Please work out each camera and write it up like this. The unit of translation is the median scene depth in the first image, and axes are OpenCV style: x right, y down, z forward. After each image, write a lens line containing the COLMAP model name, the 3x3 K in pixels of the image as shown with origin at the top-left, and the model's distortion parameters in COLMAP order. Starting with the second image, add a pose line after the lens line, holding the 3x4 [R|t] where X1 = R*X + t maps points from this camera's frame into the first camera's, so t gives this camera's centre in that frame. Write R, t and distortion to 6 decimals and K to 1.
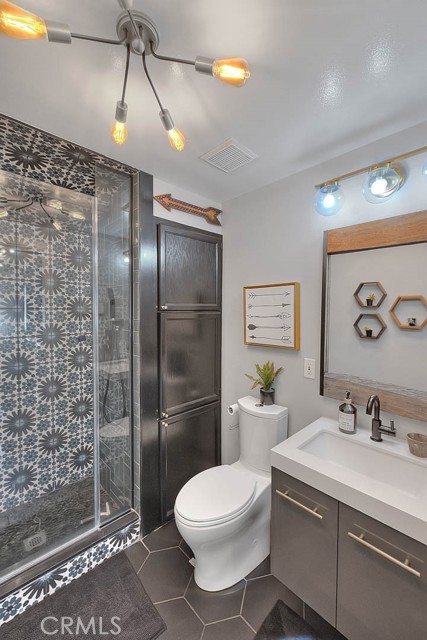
lens RADIAL K [[261.4, 0, 216.6], [0, 261.4, 316.1], [0, 0, 1]] dist [0.001731, -0.001633]
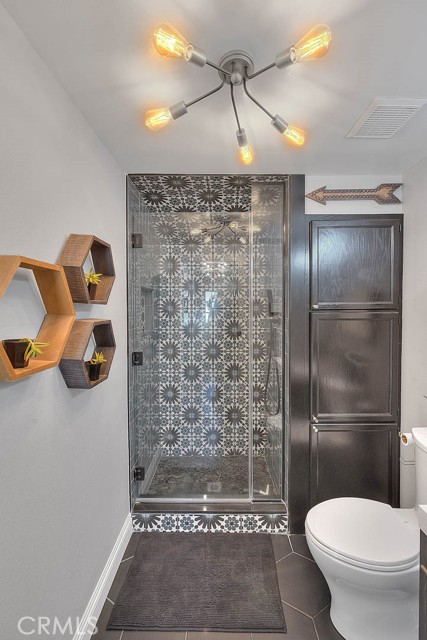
lens RADIAL K [[261.4, 0, 226.6], [0, 261.4, 310.4], [0, 0, 1]] dist [0.001731, -0.001633]
pose [[0.724320, 0.002070, -0.689461, 0.227504], [-0.009309, 0.999934, -0.006778, -0.010837], [0.689402, 0.011328, 0.724291, 0.081264]]
